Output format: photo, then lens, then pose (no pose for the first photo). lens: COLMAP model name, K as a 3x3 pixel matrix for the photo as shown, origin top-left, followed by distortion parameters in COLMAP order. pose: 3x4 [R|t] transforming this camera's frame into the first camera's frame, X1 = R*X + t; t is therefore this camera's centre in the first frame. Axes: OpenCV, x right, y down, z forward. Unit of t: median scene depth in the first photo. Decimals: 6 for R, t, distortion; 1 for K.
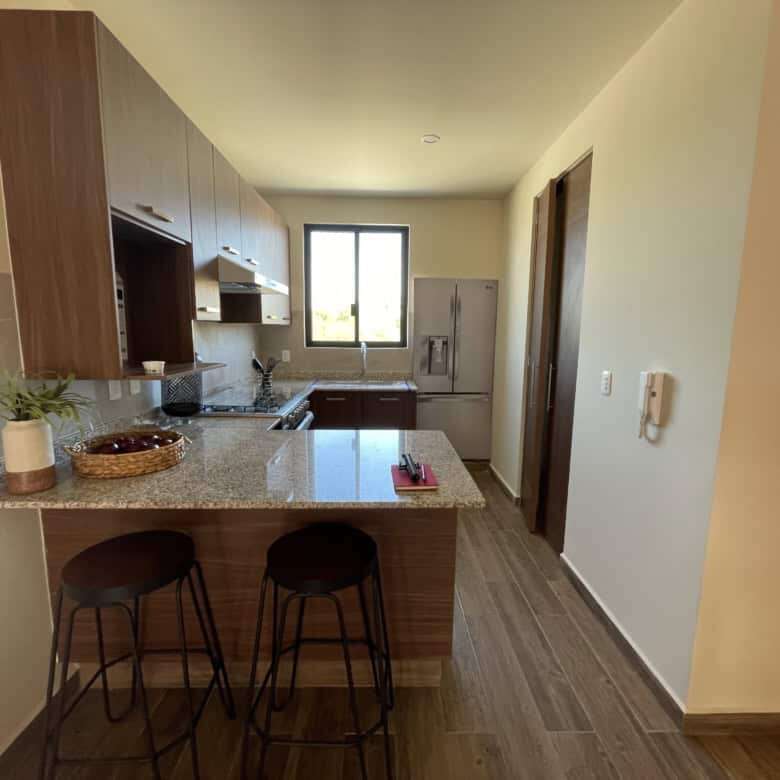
lens RADIAL K [[423.1, 0, 392.9], [0, 423.1, 388.2], [0, 0, 1]] dist [-0.003462, 0.001571]
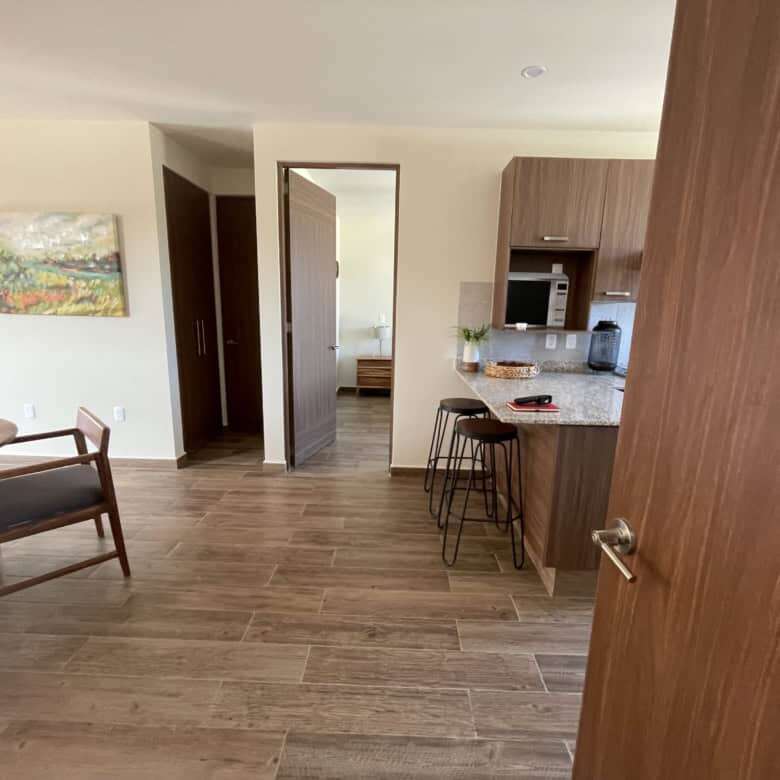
lens RADIAL K [[423.1, 0, 392.1], [0, 423.1, 391.4], [0, 0, 1]] dist [-0.003462, 0.001571]
pose [[-0.046008, 0.182291, -0.982168, 1.394050], [-0.160174, 0.969141, 0.187376, -0.030101], [0.986016, 0.165939, -0.015390, 0.528600]]
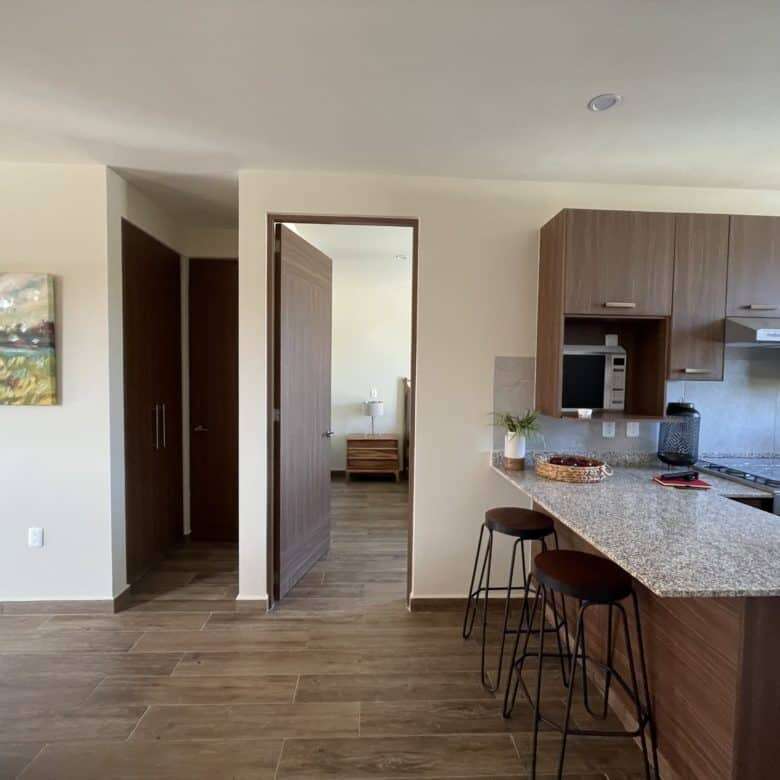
lens RADIAL K [[423.1, 0, 393.9], [0, 423.1, 391.1], [0, 0, 1]] dist [-0.003462, 0.001571]
pose [[0.019554, 0.026618, -0.999454, 0.895401], [-0.149449, 0.988492, 0.023402, -0.061976], [0.988576, 0.148910, 0.023307, 0.318316]]
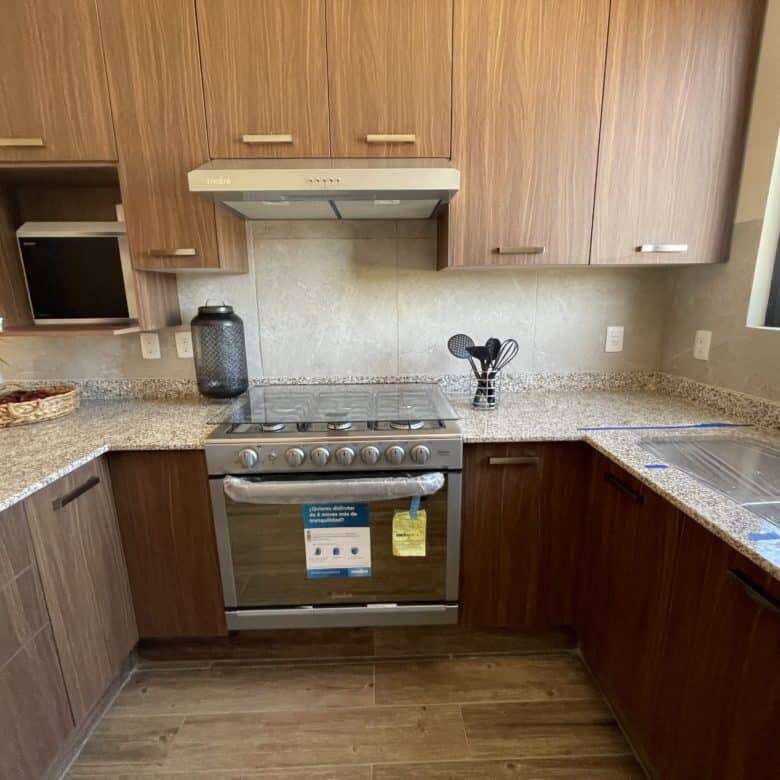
lens RADIAL K [[423.1, 0, 388.8], [0, 423.1, 388.6], [0, 0, 1]] dist [-0.003462, 0.001571]
pose [[0.005147, 0.204424, -0.978869, 0.403674], [-0.128016, 0.970962, 0.202099, -0.219913], [0.991759, 0.124270, 0.031167, 1.924005]]
